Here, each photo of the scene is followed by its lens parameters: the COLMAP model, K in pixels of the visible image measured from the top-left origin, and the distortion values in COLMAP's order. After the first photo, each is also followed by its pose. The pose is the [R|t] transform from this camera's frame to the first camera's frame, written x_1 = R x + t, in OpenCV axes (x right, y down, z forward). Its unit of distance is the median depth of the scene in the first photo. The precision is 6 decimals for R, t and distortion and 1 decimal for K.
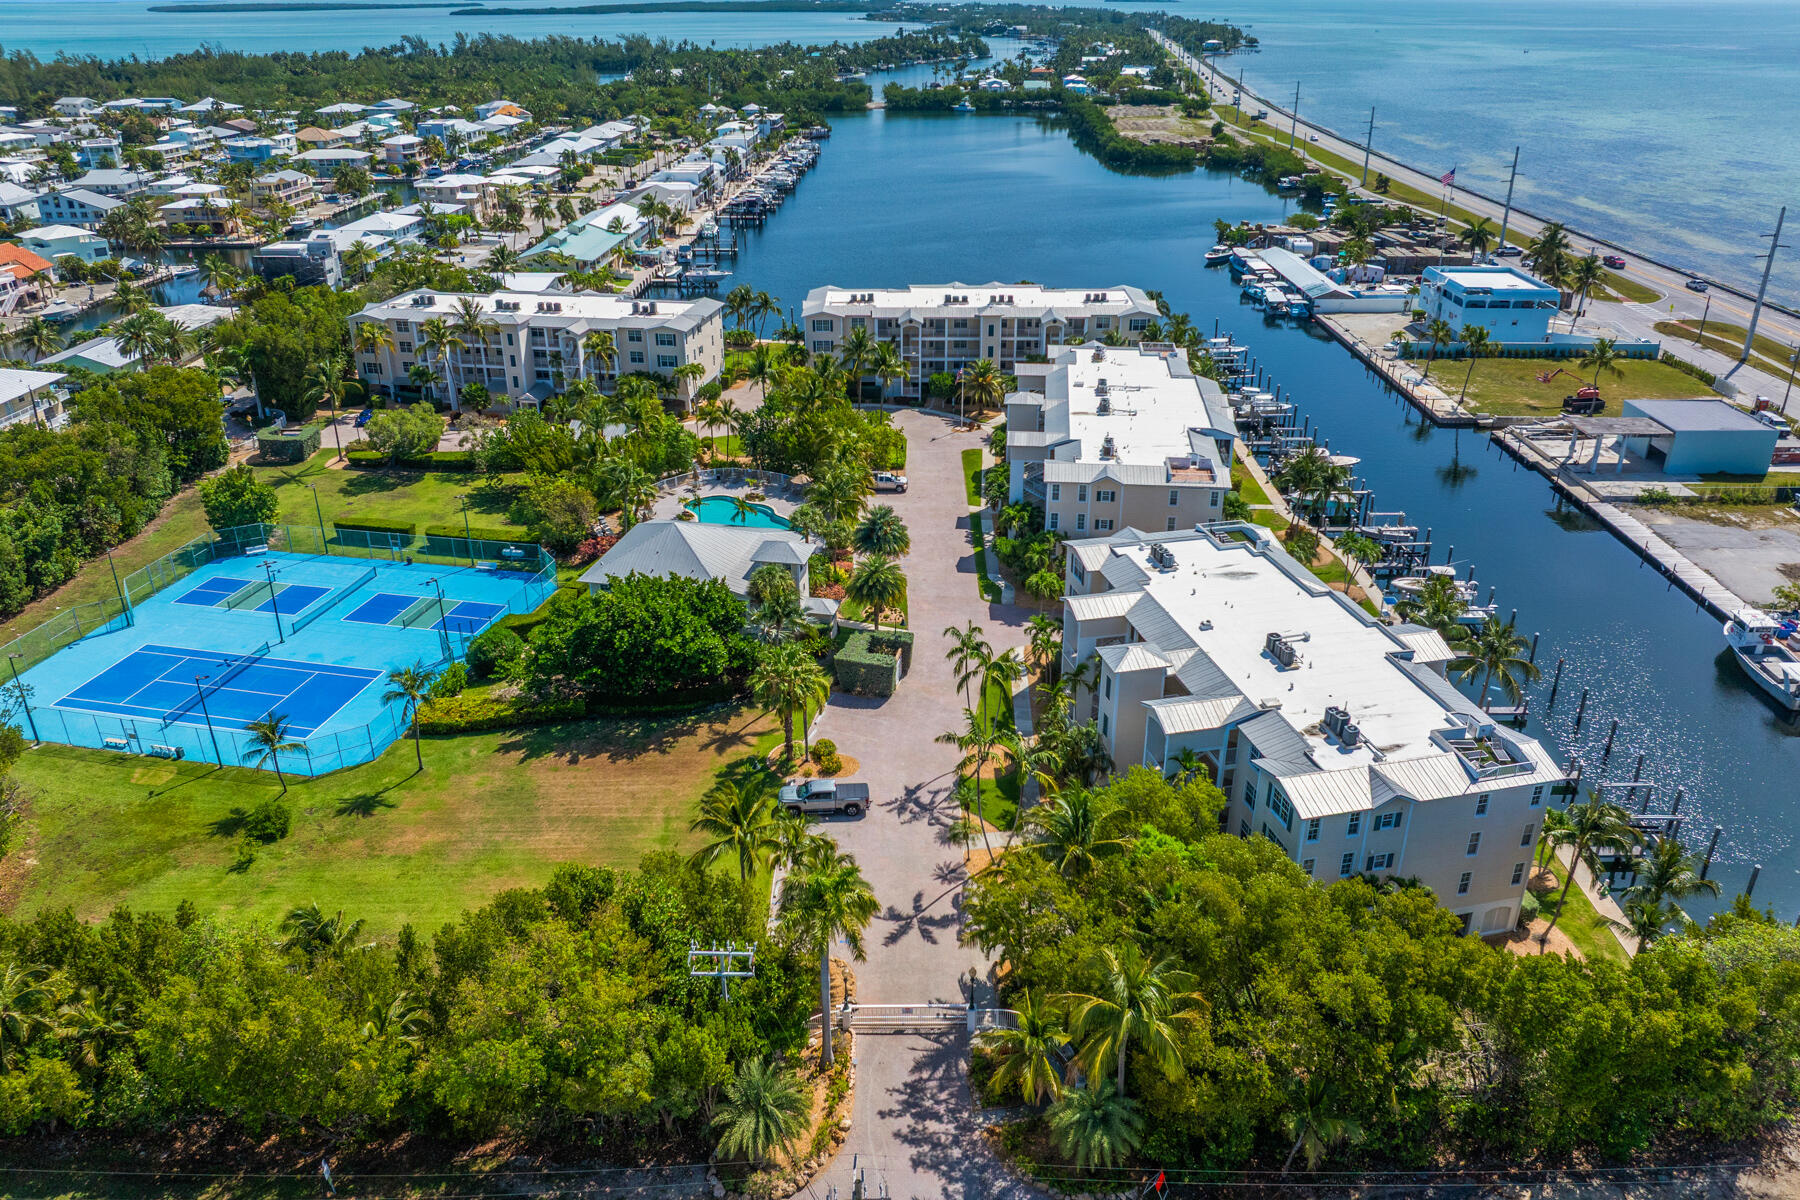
lens RADIAL K [[1263.6, 0, 898.7], [0, 1263.6, 628.5], [0, 0, 1]] dist [-0.047503, 0.021380]
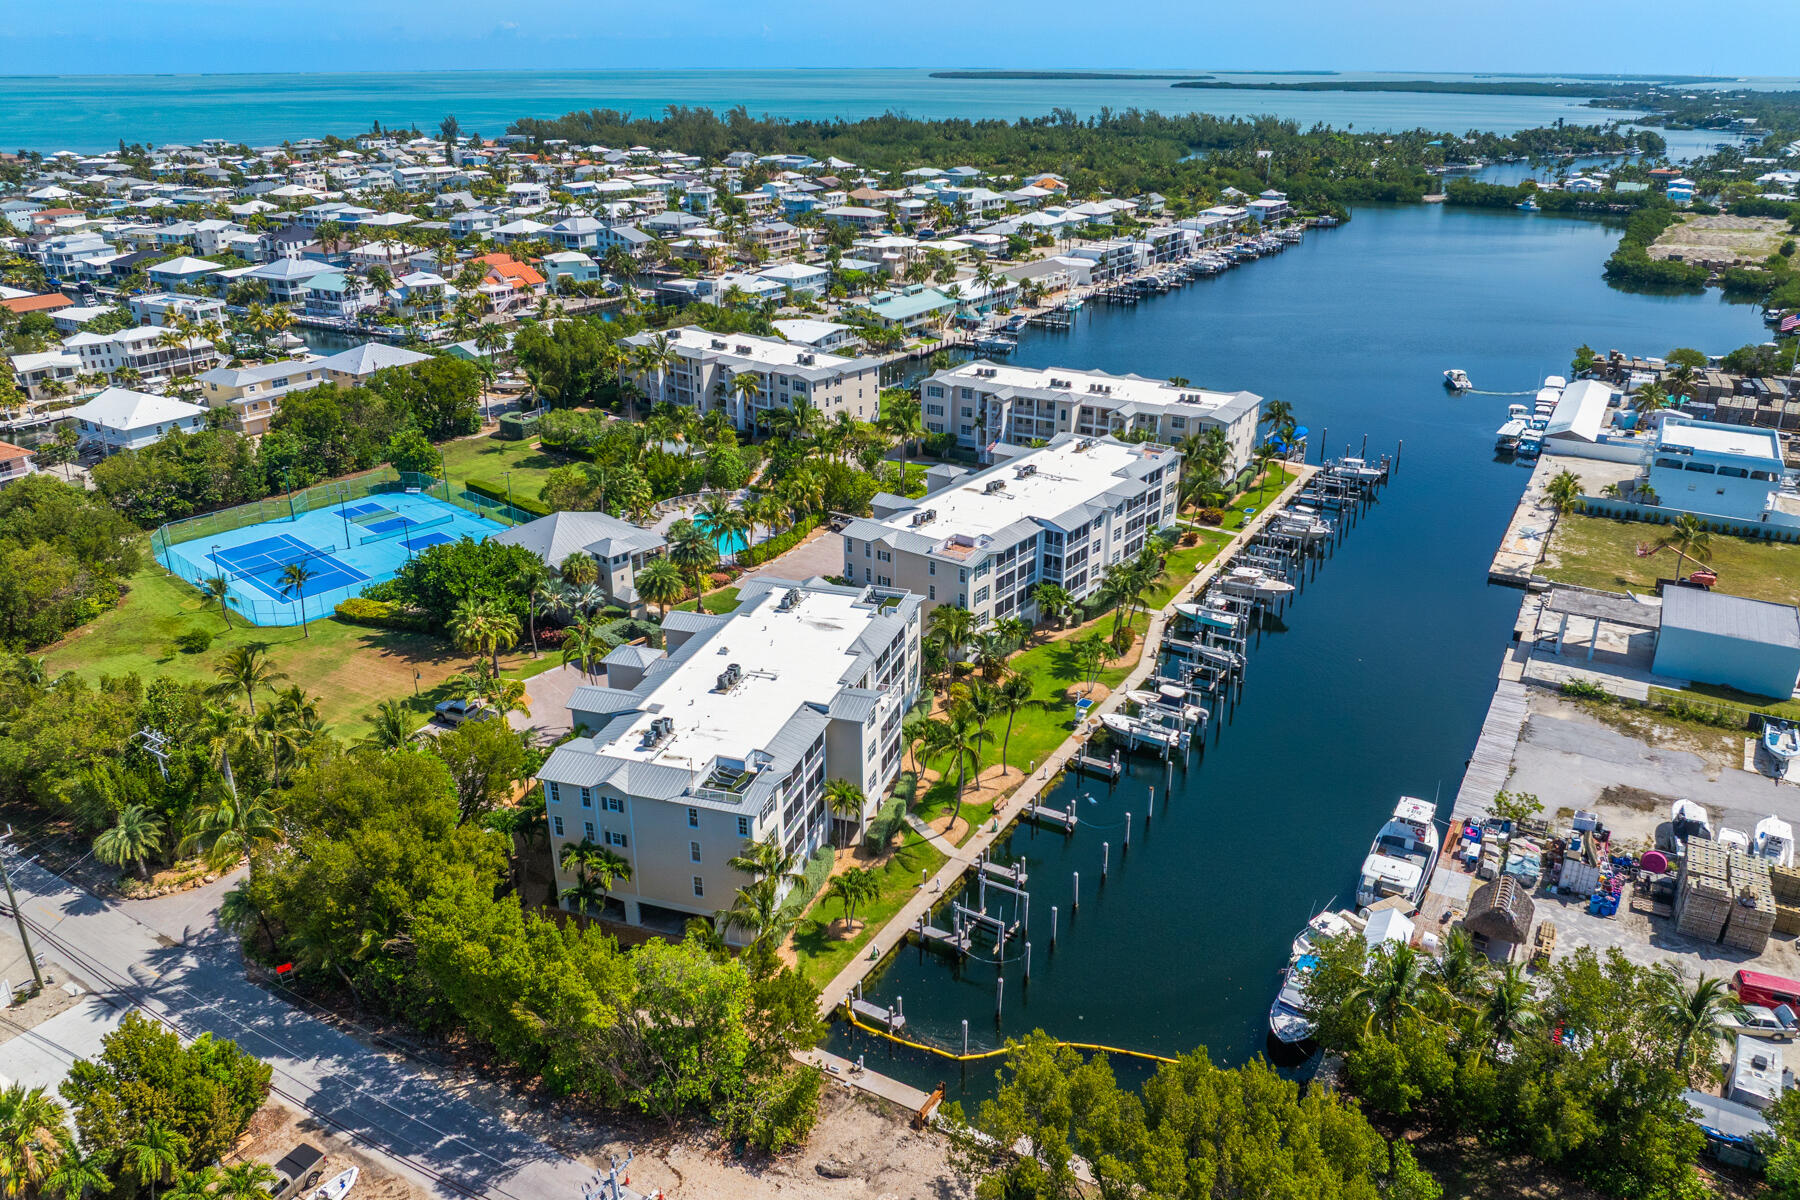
lens RADIAL K [[1263.6, 0, 898.7], [0, 1263.6, 628.5], [0, 0, 1]] dist [-0.047503, 0.021380]
pose [[0.864953, 0.207298, -0.457038, 0.458058], [-0.229614, 0.973257, 0.006889, -0.034114], [0.446244, 0.098984, 0.889420, 0.005120]]
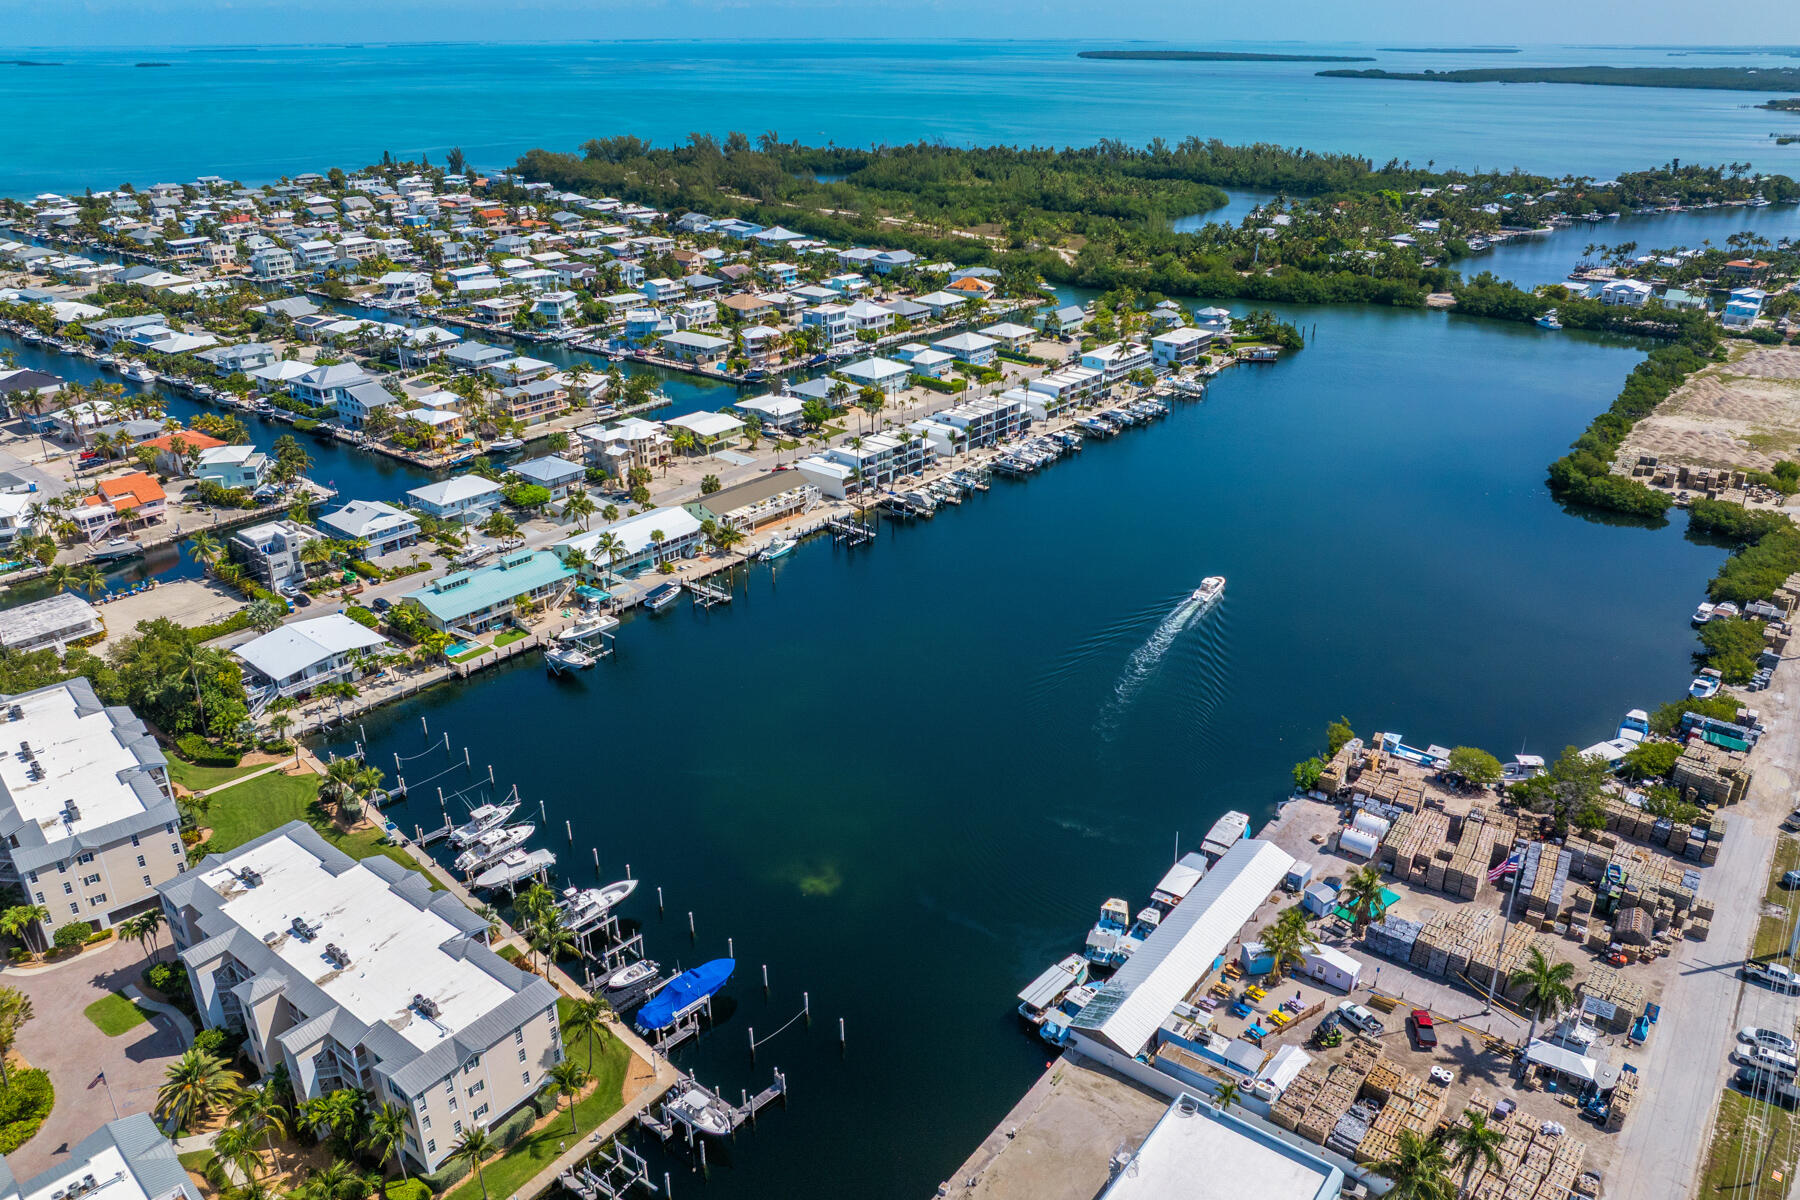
lens RADIAL K [[1263.6, 0, 898.7], [0, 1263.6, 628.5], [0, 0, 1]] dist [-0.047503, 0.021380]
pose [[0.801237, 0.255235, -0.541178, 0.669003], [-0.272099, 0.960951, 0.050358, -0.560327], [0.532898, 0.106905, 0.839399, 0.557217]]
